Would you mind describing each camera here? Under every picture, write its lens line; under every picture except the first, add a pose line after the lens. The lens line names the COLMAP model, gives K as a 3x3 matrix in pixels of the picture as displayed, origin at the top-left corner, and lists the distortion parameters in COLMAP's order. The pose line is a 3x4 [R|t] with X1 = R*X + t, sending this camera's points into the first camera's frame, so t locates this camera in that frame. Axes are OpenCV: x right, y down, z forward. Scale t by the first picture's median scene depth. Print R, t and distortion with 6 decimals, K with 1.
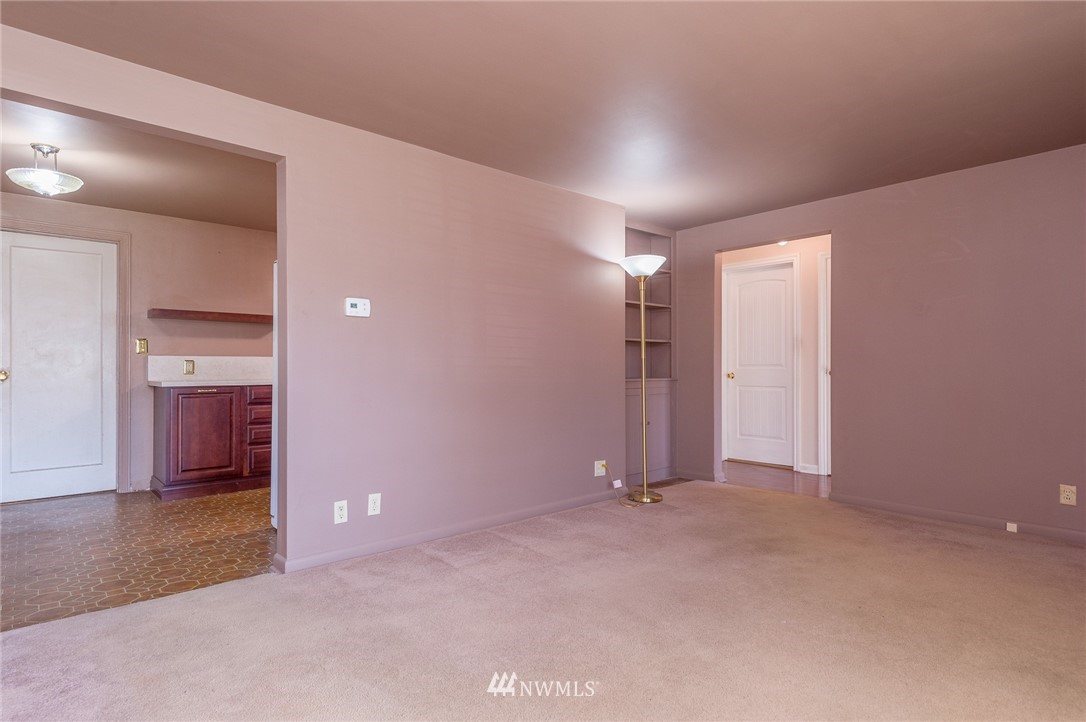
lens RADIAL K [[576.2, 0, 538.6], [0, 576.2, 366.4], [0, 0, 1]] dist [0.019338, -0.002713]
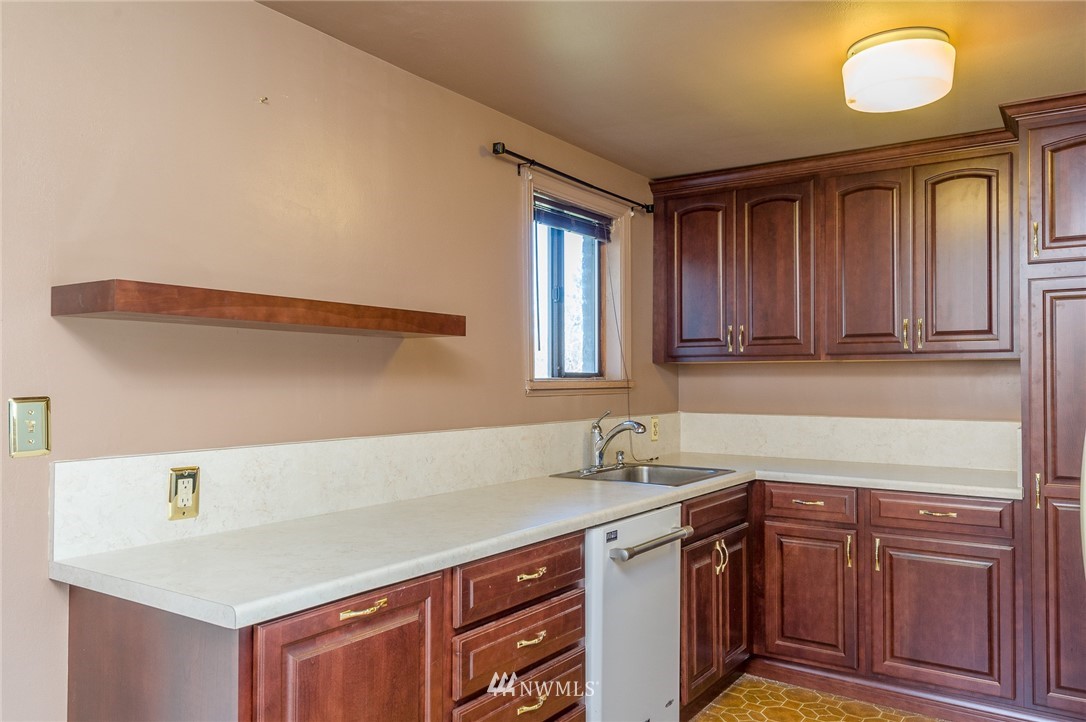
lens RADIAL K [[806.2, 0, 541.7], [0, 806.2, 365.8], [0, 0, 1]] dist [0.005142, 0.002265]
pose [[0.966808, 0.002061, 0.255495, -0.552203], [0.000168, 0.999962, -0.008705, -0.058094], [-0.255503, 0.008459, 0.966771, 0.598666]]
